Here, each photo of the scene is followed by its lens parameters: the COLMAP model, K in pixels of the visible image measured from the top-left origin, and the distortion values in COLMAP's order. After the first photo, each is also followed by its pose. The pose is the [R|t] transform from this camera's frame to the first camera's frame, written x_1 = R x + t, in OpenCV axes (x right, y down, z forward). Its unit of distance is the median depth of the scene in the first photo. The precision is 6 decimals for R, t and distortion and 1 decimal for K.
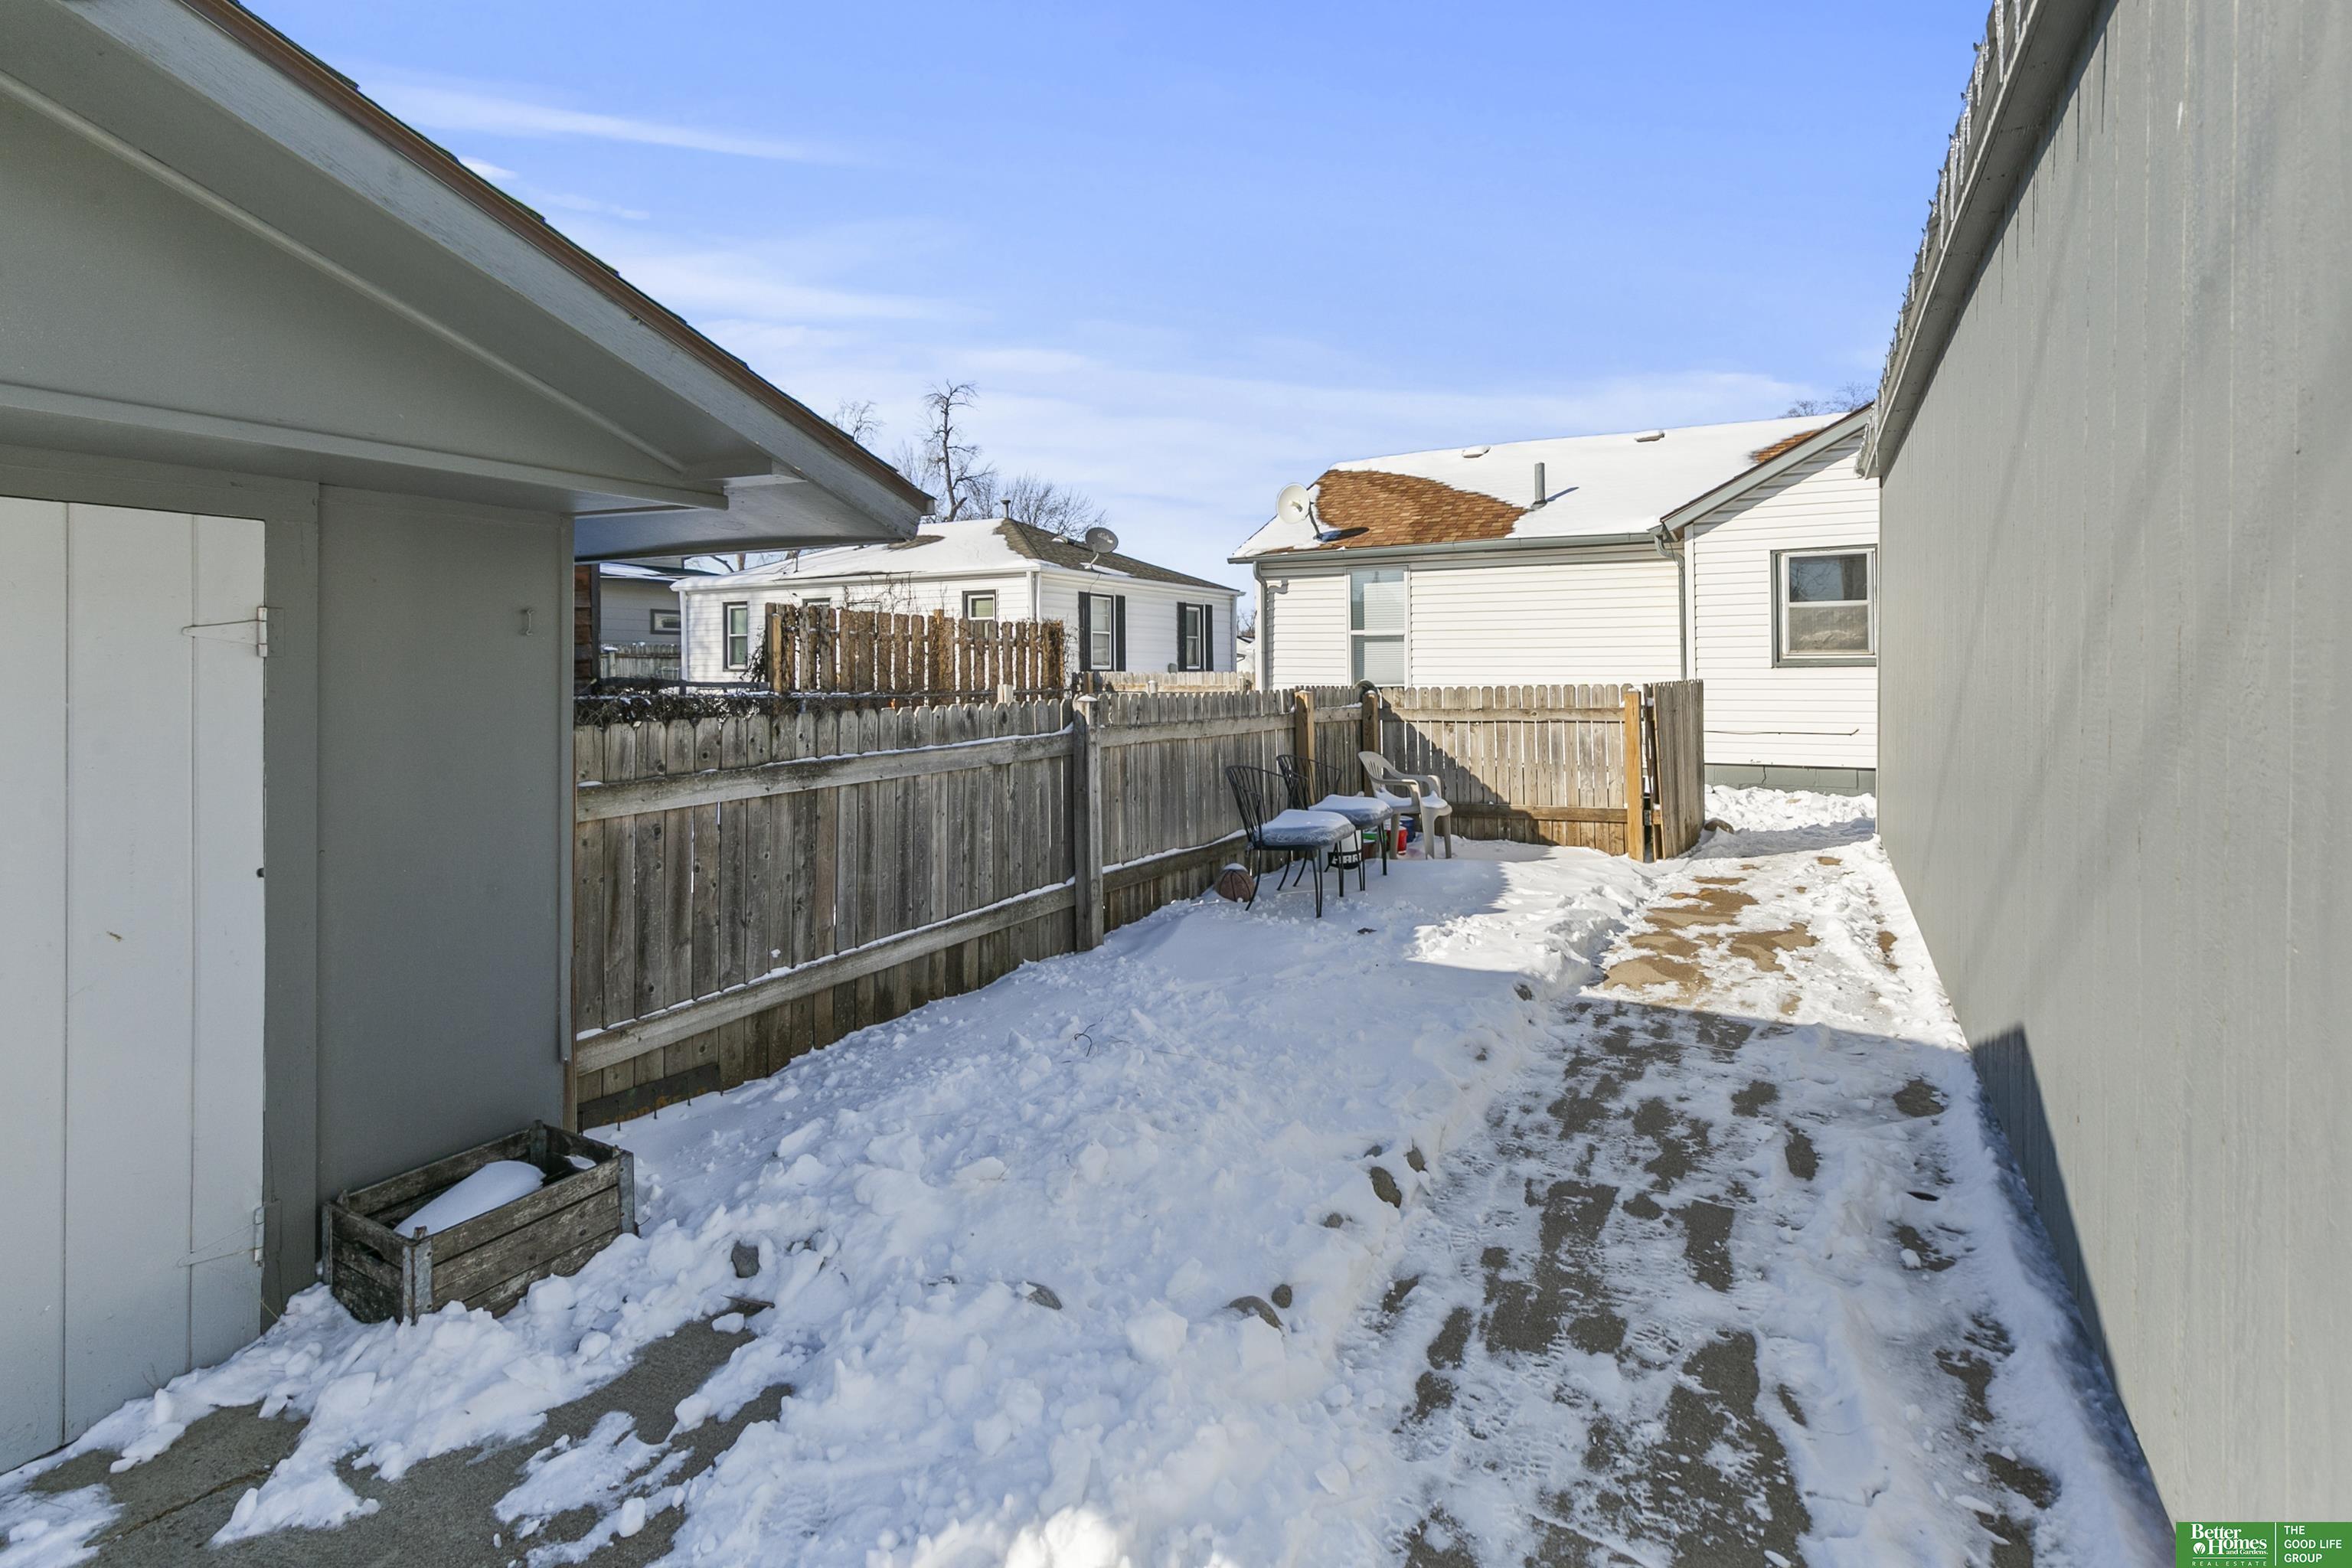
lens RADIAL K [[1114.0, 0, 1175.9], [0, 1114.0, 623.1], [0, 0, 1]] dist [0.000604, 0.000344]
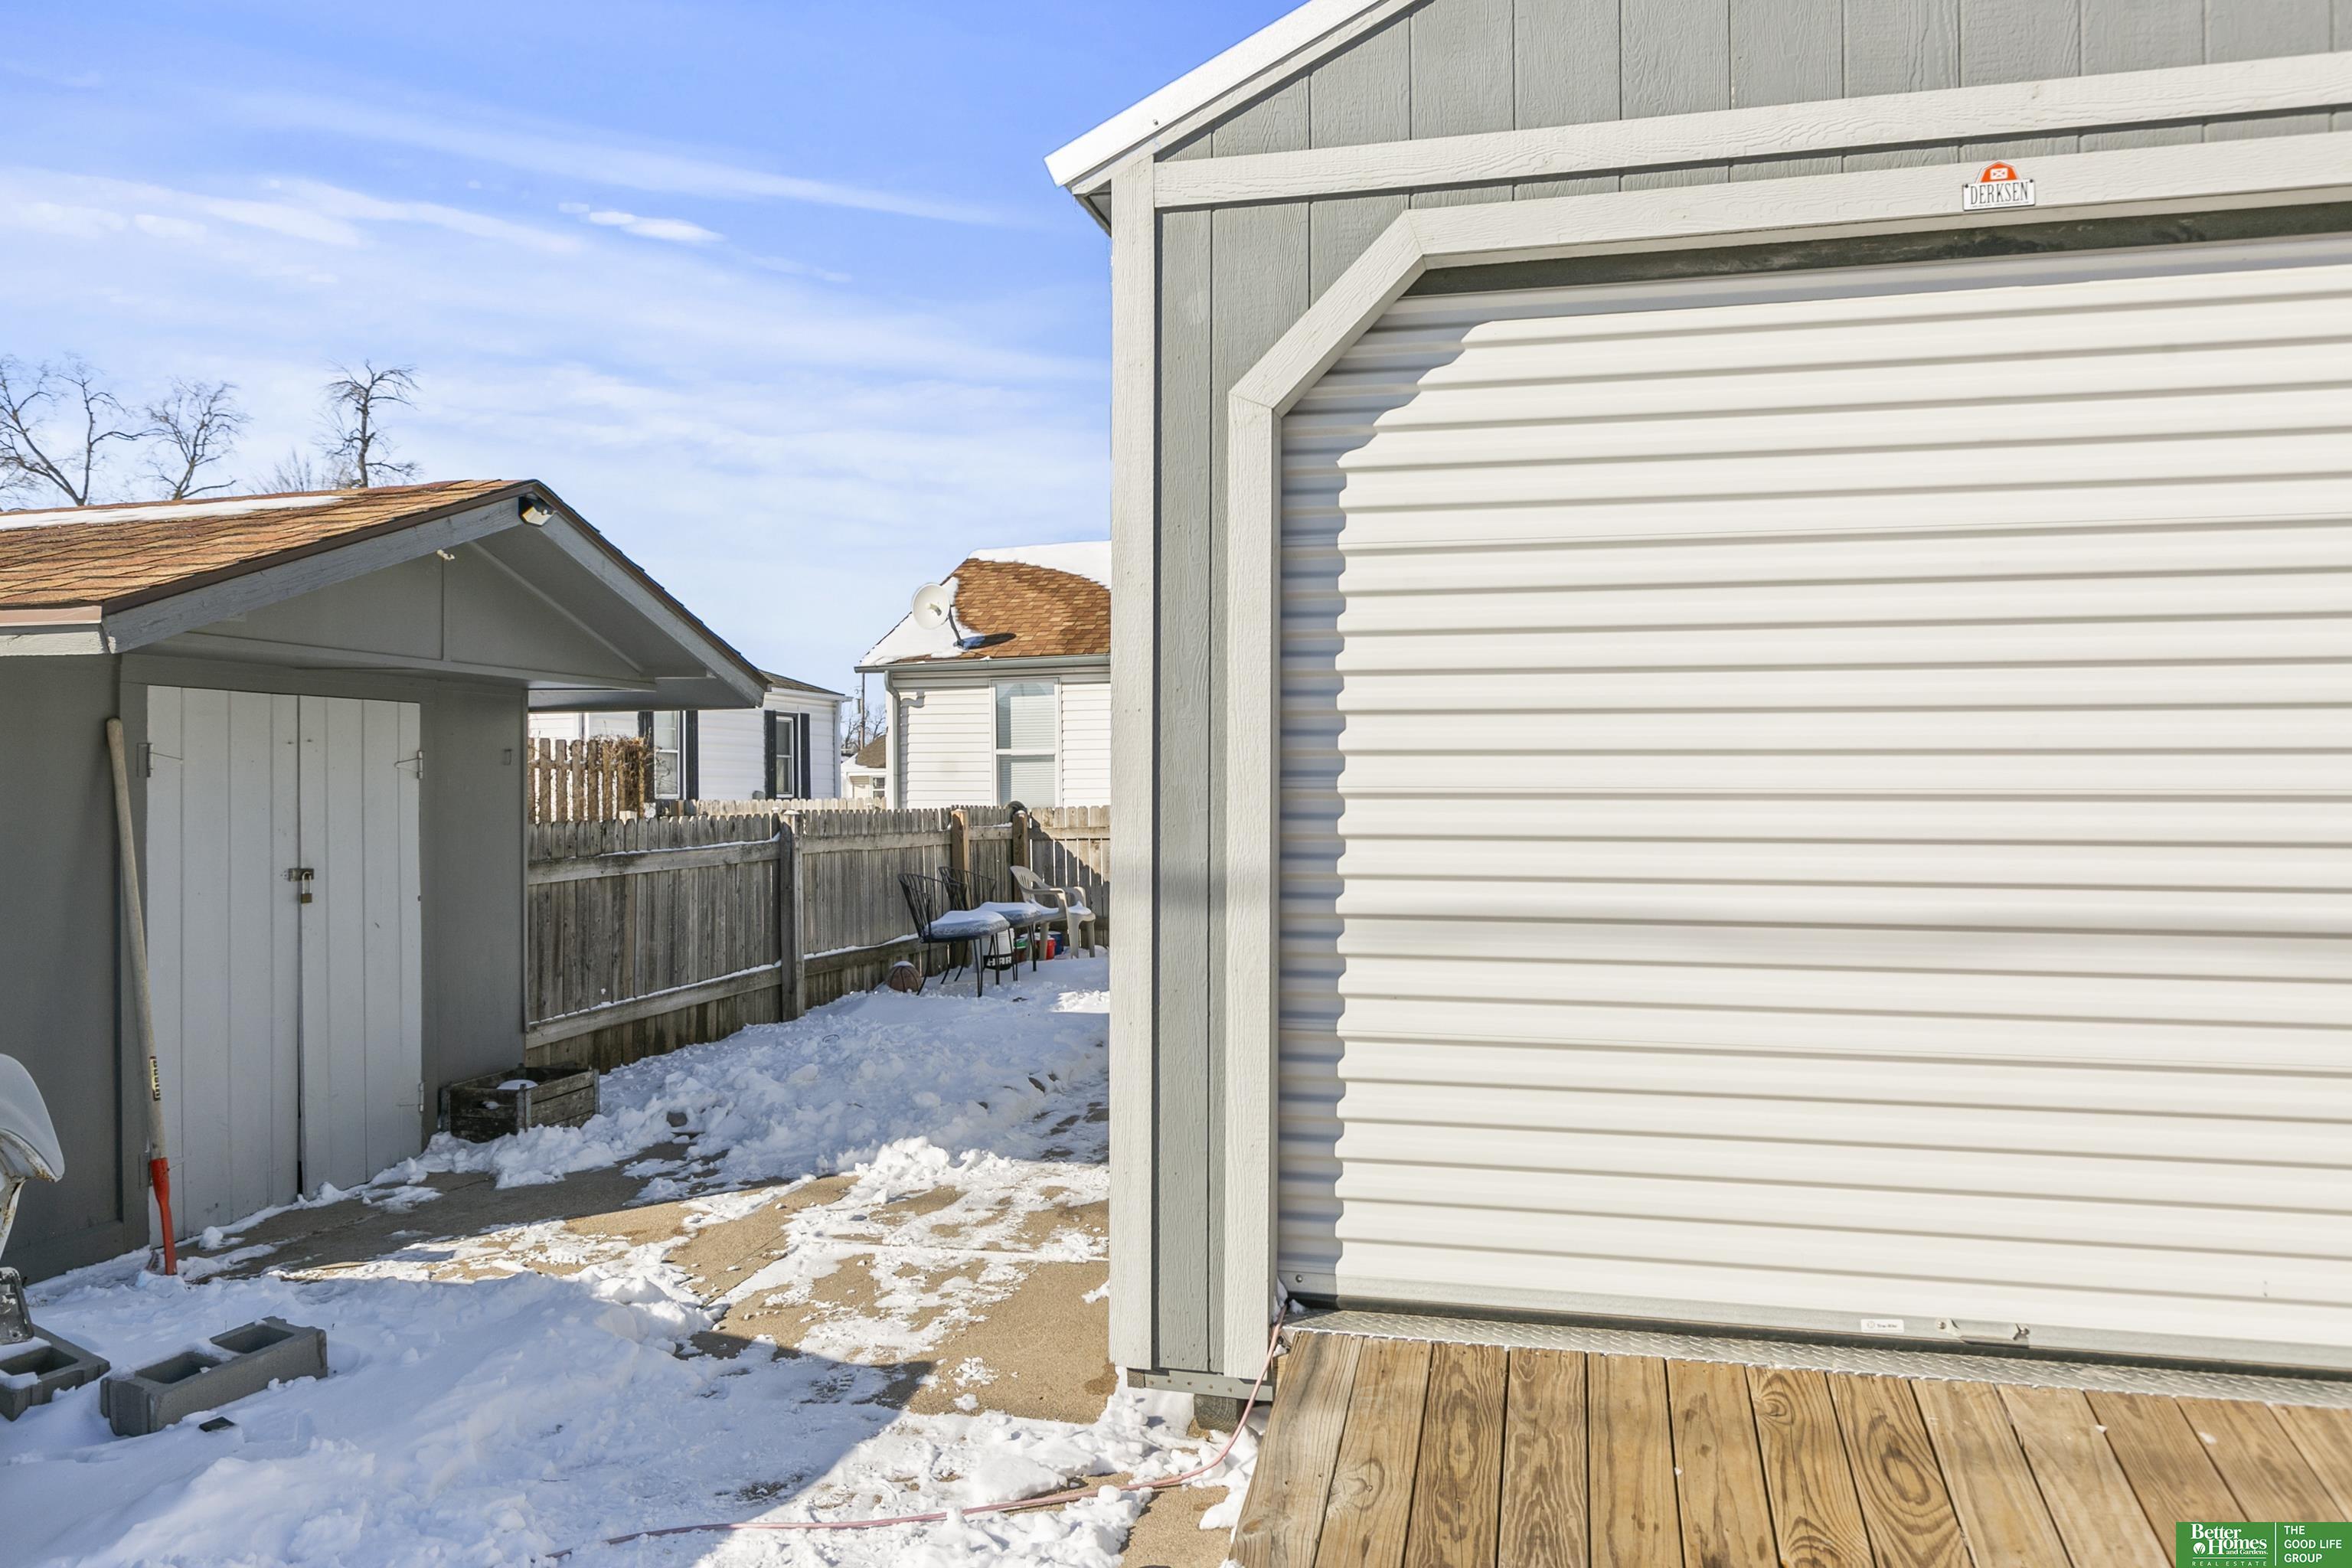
lens RADIAL K [[1759.0, 0, 1176.0], [0, 1759.0, 784.0], [0, 0, 1]] dist [0.047694, 0.000636]
pose [[0.964813, -0.009464, 0.262766, -0.150103], [0.001397, 0.999522, 0.030870, -0.018147], [-0.262933, -0.029417, 0.964366, -0.798847]]
